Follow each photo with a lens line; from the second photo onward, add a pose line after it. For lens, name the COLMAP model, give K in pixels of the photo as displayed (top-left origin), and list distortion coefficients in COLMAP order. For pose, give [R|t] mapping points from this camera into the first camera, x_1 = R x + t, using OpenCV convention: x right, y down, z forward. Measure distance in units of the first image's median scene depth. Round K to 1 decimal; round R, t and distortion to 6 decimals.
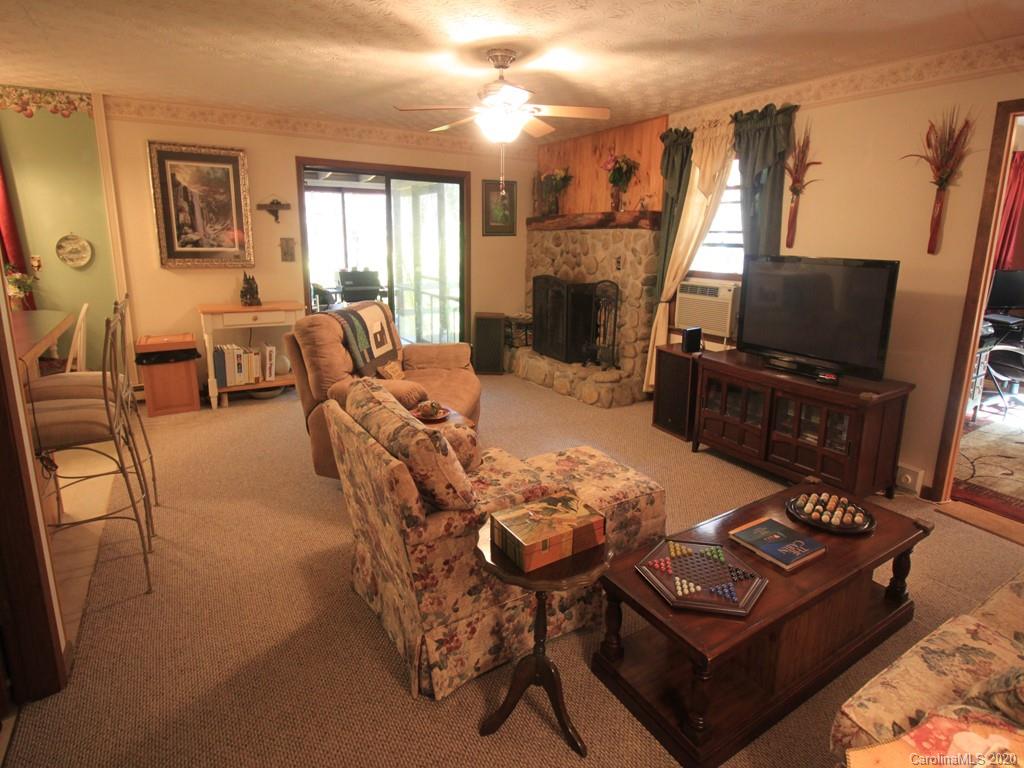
lens RADIAL K [[600.9, 0, 504.2], [0, 600.9, 388.4], [0, 0, 1]] dist [0.001569, 0.000104]
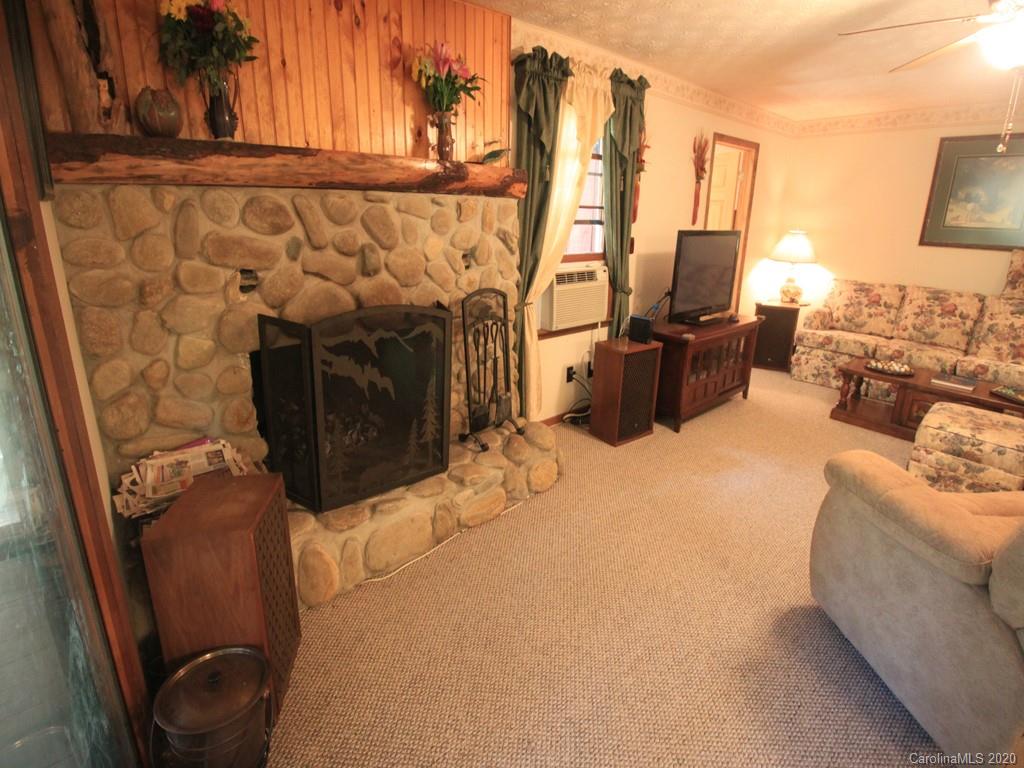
lens RADIAL K [[537.5, 0, 512.1], [0, 537.5, 349.0], [0, 0, 1]] dist [-0.001330, -0.000182]
pose [[-0.251916, -0.272219, 0.928674, -0.324325], [0.198188, 0.924772, 0.324836, -0.294857], [-0.947238, 0.265883, -0.179014, 1.113829]]
